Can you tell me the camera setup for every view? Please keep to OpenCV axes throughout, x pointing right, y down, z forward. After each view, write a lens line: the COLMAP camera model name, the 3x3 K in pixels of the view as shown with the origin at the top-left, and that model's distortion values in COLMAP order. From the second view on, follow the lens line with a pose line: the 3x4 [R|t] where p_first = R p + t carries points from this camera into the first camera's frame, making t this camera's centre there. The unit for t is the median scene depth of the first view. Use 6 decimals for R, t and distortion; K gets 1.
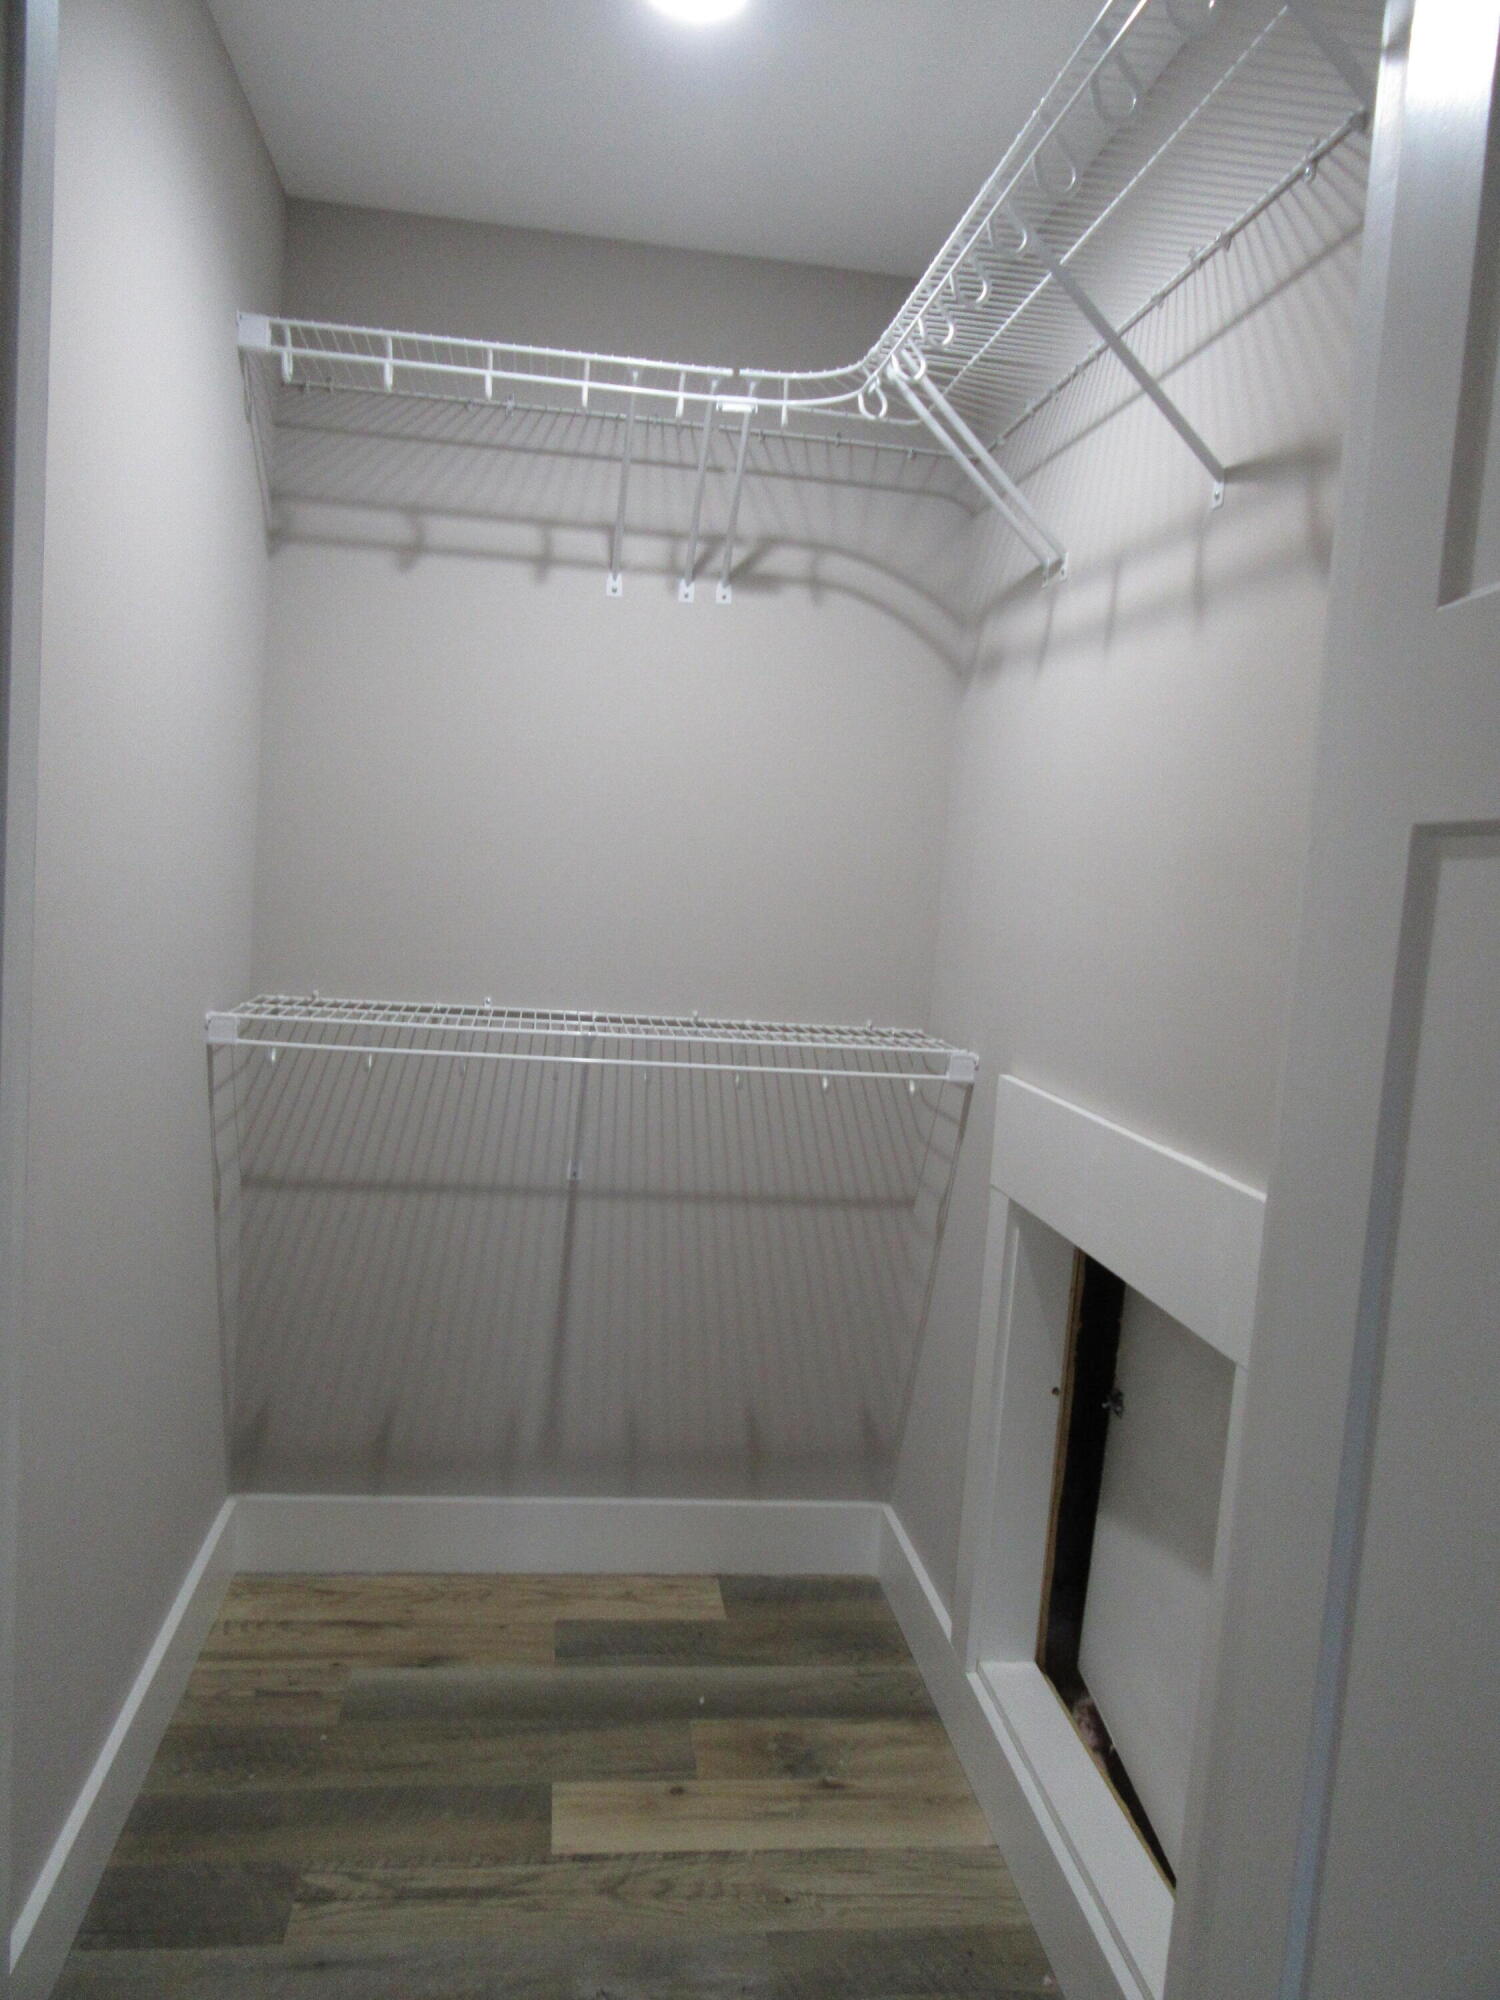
lens RADIAL K [[1485.3, 0, 755.8], [0, 1485.3, 999.2], [0, 0, 1]] dist [0.005706, -0.005388]
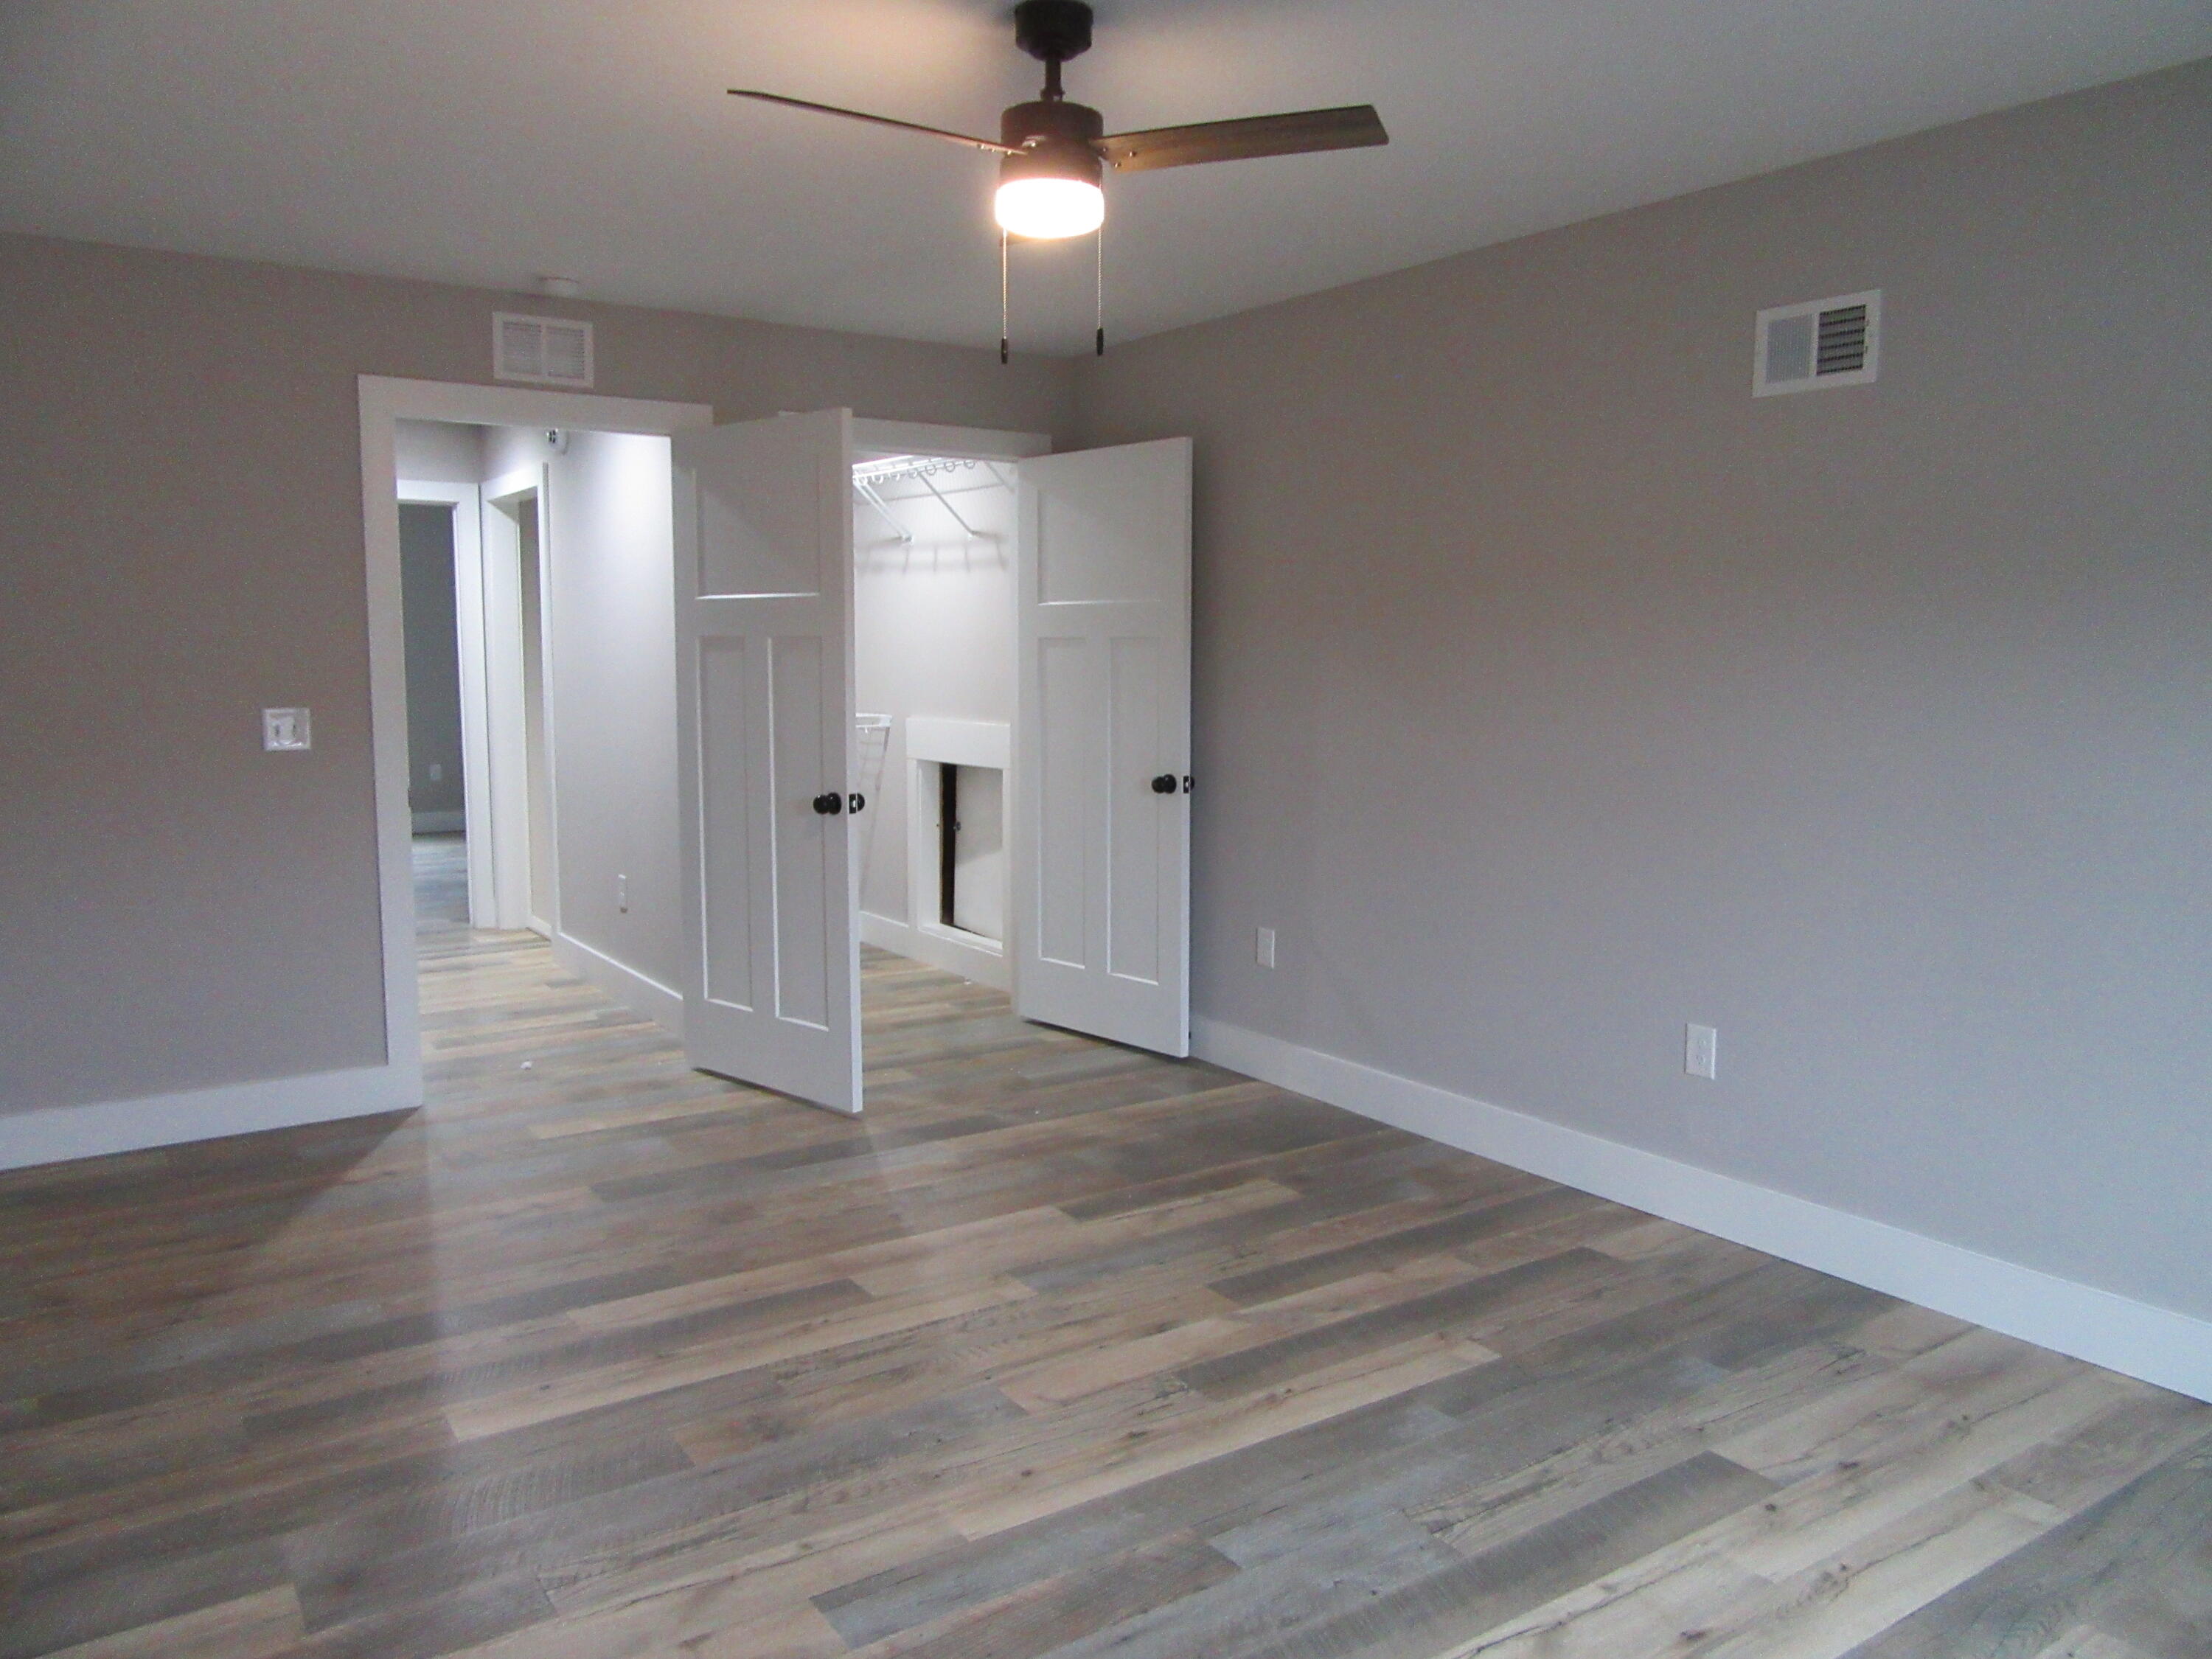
lens RADIAL K [[1642.8, 0, 1103.2], [0, 1642.8, 824.9], [0, 0, 1]] dist [0.005706, -0.005388]
pose [[0.897914, -0.111420, 0.425836, -0.883818], [0.095240, 0.993694, 0.059179, 0.105333], [-0.429744, -0.012581, 0.902863, -2.059419]]
